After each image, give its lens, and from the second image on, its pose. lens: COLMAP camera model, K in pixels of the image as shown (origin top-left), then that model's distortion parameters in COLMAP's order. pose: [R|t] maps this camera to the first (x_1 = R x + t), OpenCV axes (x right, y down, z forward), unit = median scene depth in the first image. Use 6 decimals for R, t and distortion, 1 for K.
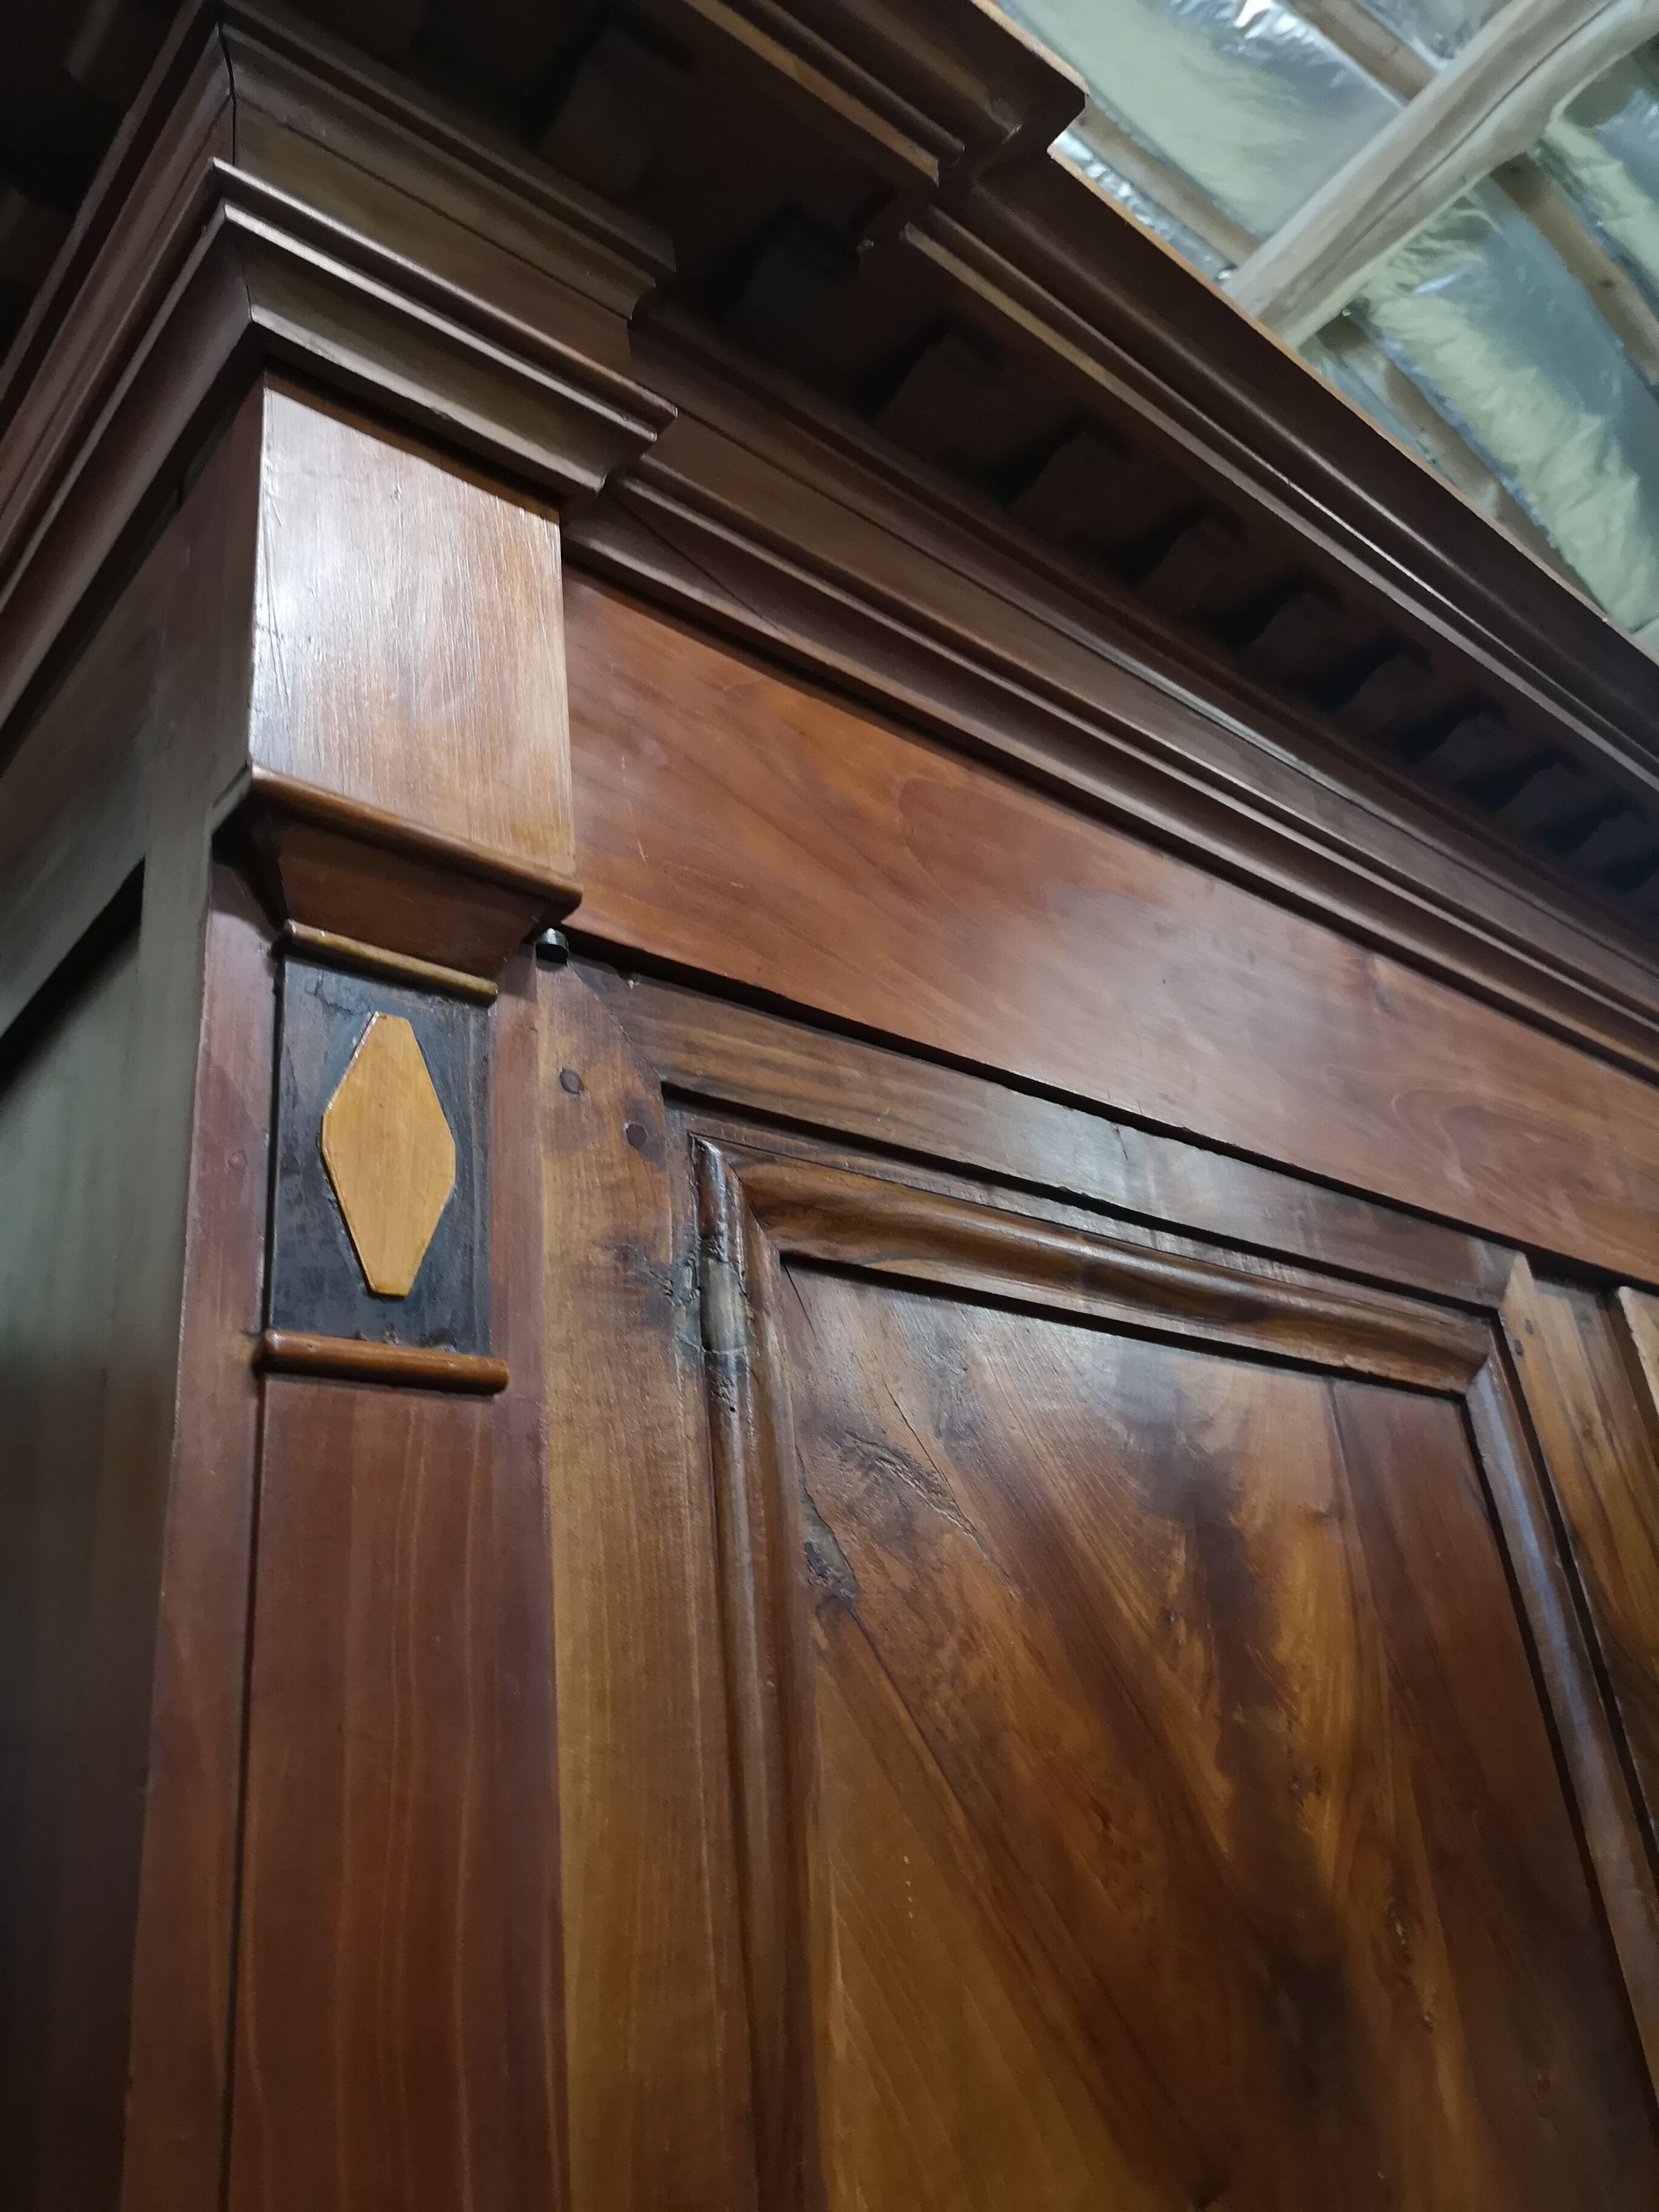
lens RADIAL K [[1734.4, 0, 831.8], [0, 1734.4, 1100.7], [0, 0, 1]] dist [0.043107, -0.100762]
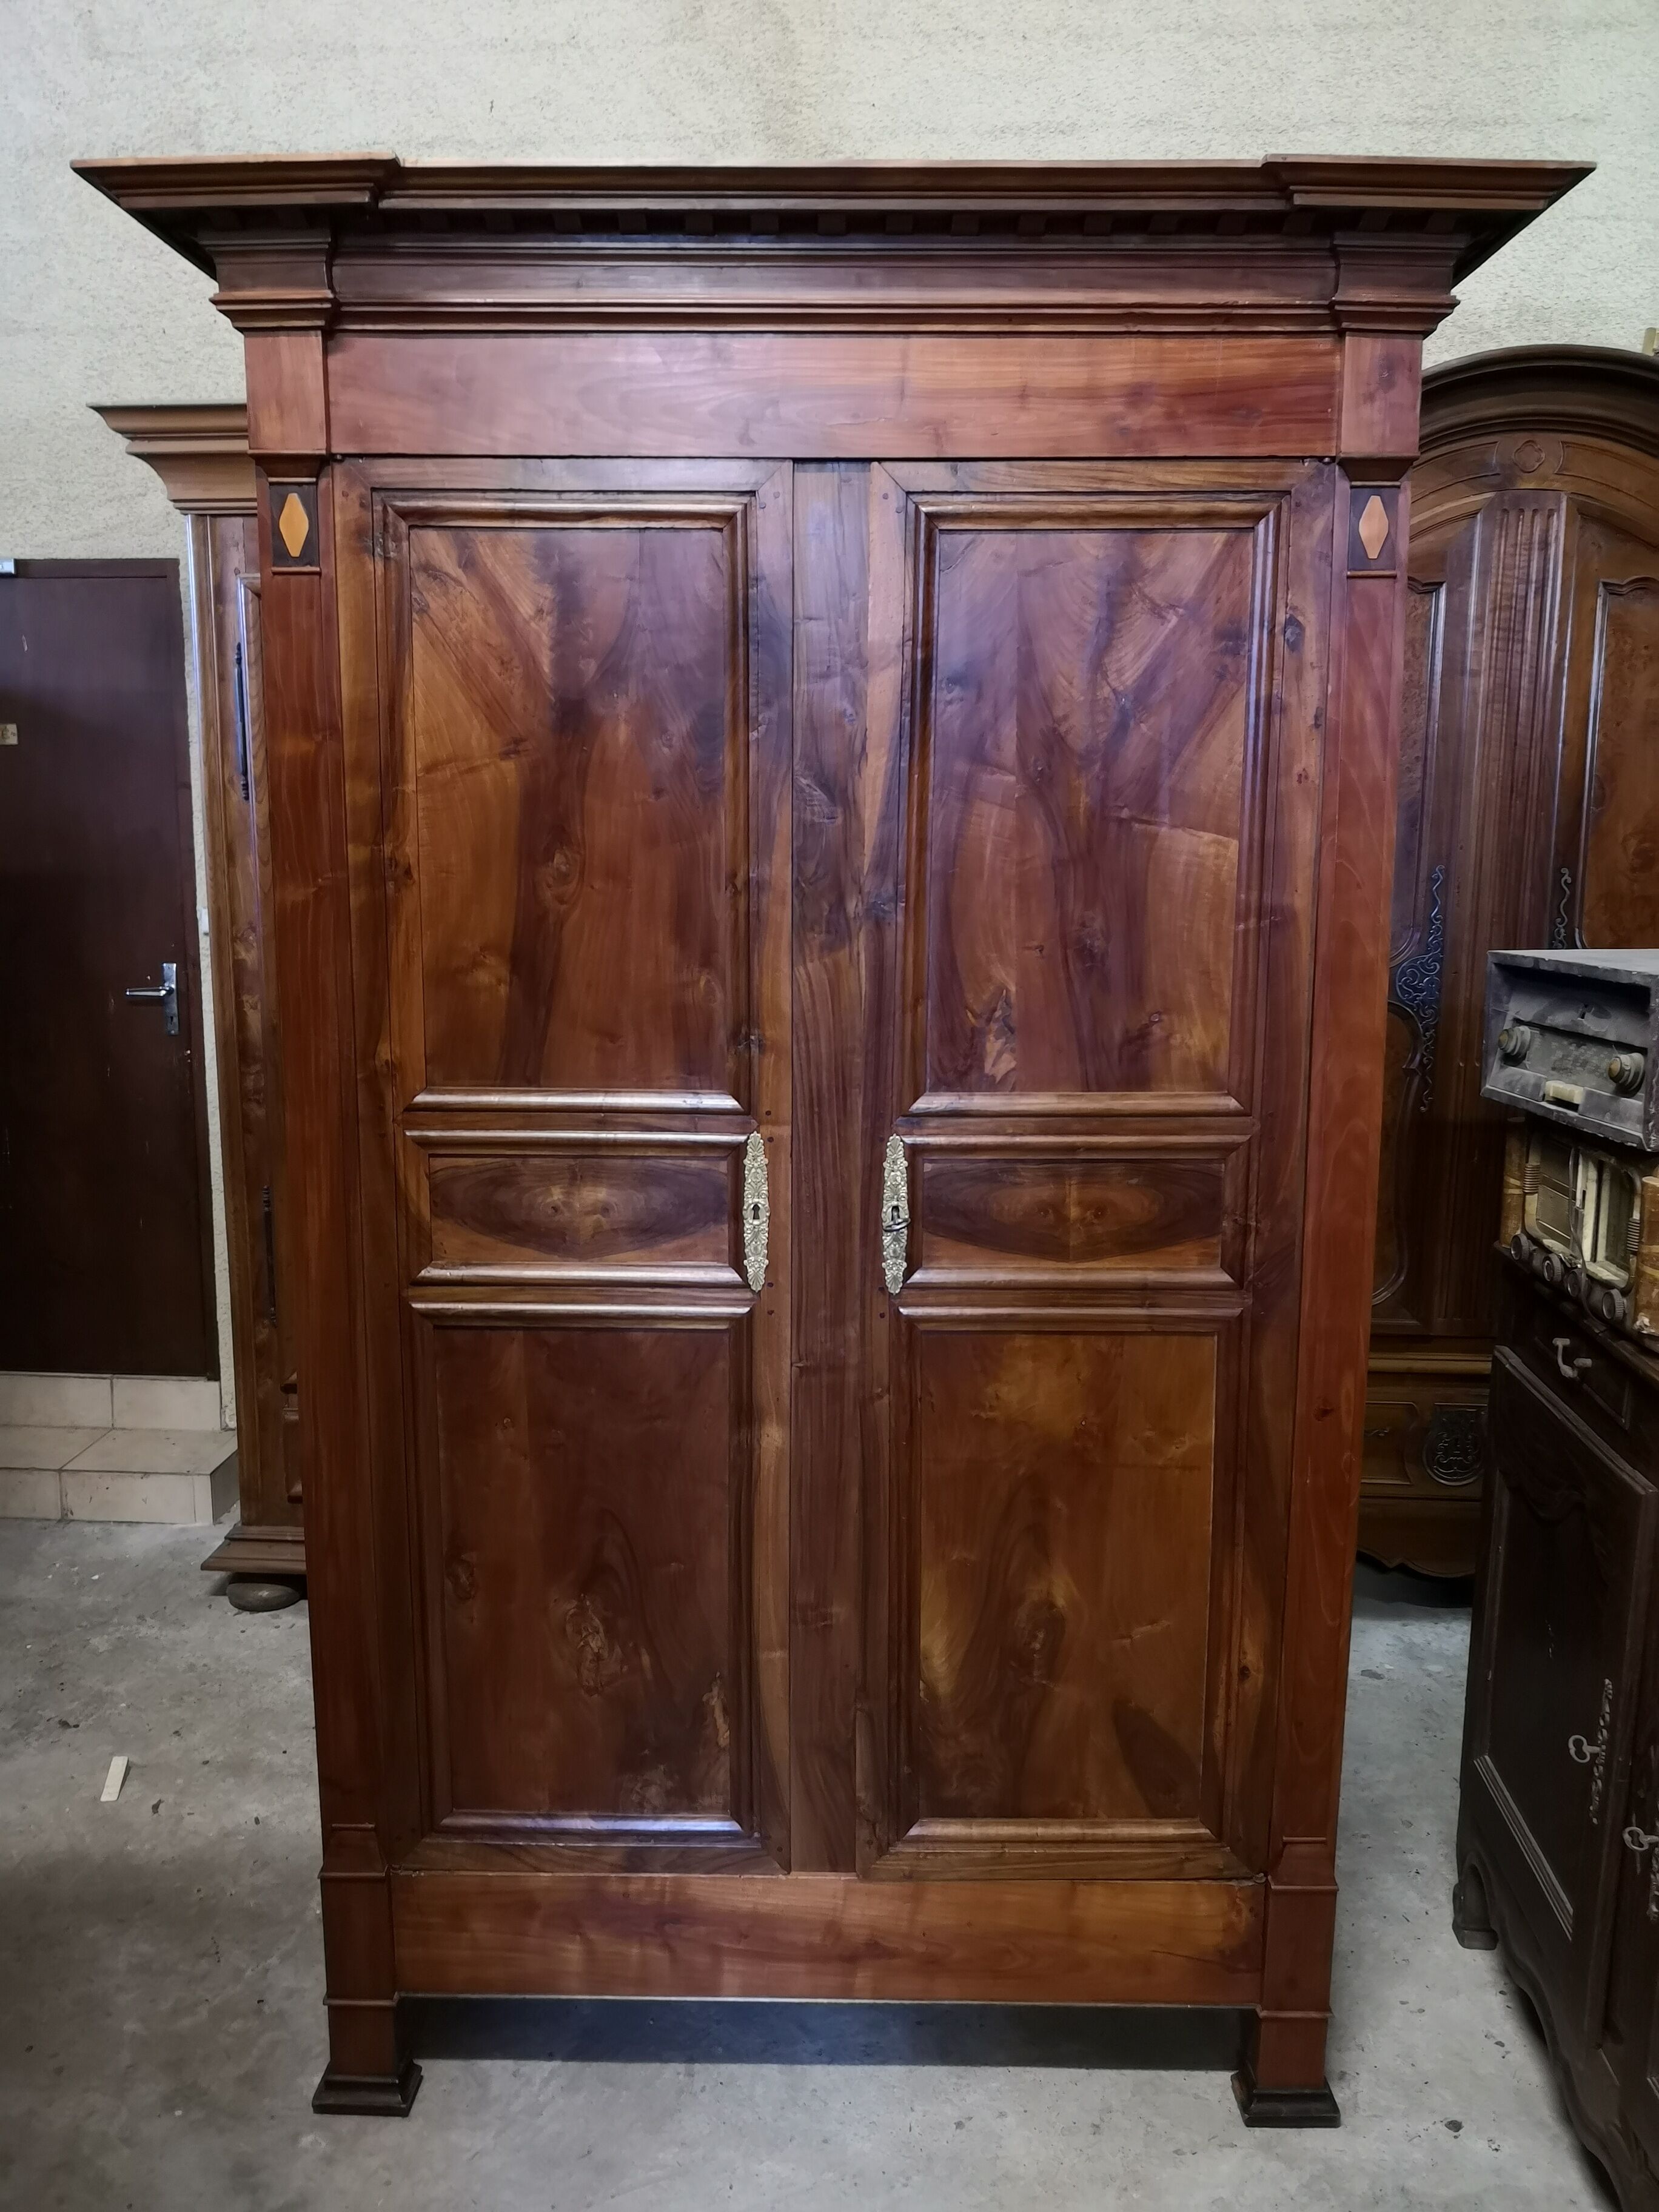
lens RADIAL K [[1734.4, 0, 831.8], [0, 1734.4, 1100.7], [0, 0, 1]] dist [0.043107, -0.100762]
pose [[0.748809, 0.216470, -0.626439, 3.721060], [0.210146, 0.818851, 0.534155, -0.817256], [0.628589, -0.531624, 0.567673, -1.487431]]
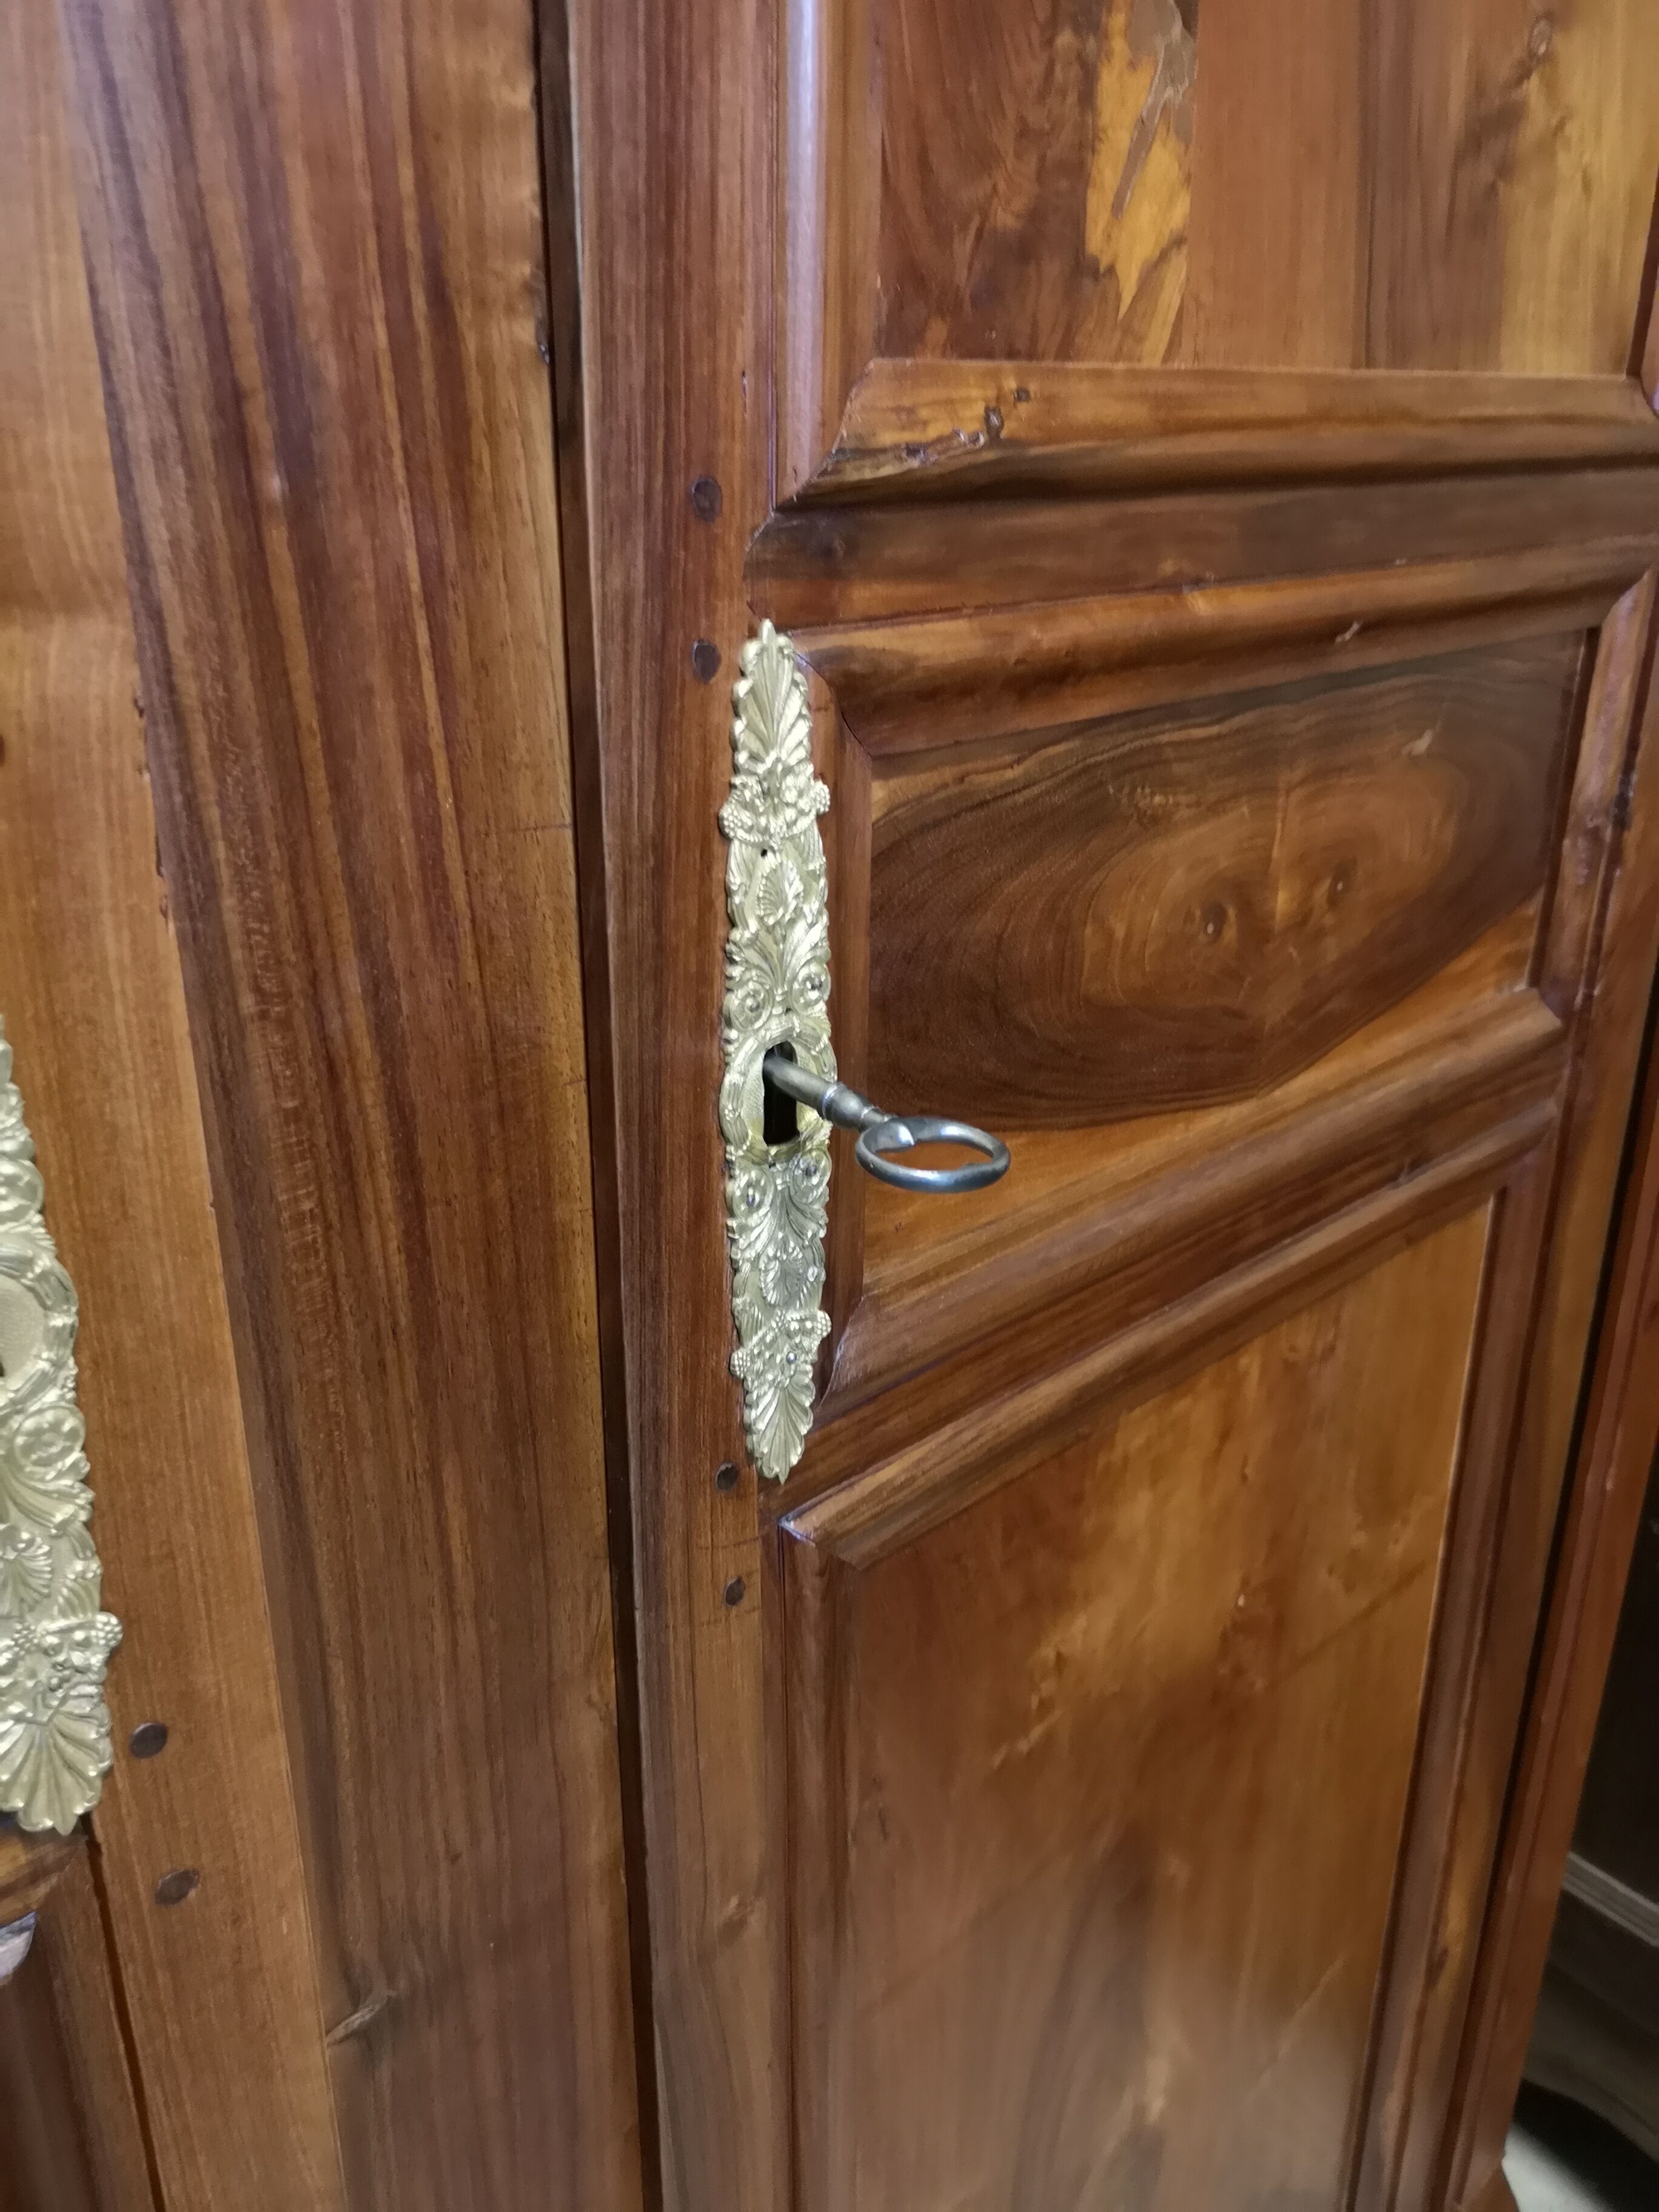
lens RADIAL K [[1724.1, 0, 826.2], [0, 1724.1, 1099.2], [0, 0, 1]] dist [0.039426, -0.048405]
pose [[0.993507, 0.085939, 0.074552, 1.038444], [-0.113175, 0.679653, 0.724751, 1.284570], [0.011614, -0.728482, 0.684966, 0.461612]]
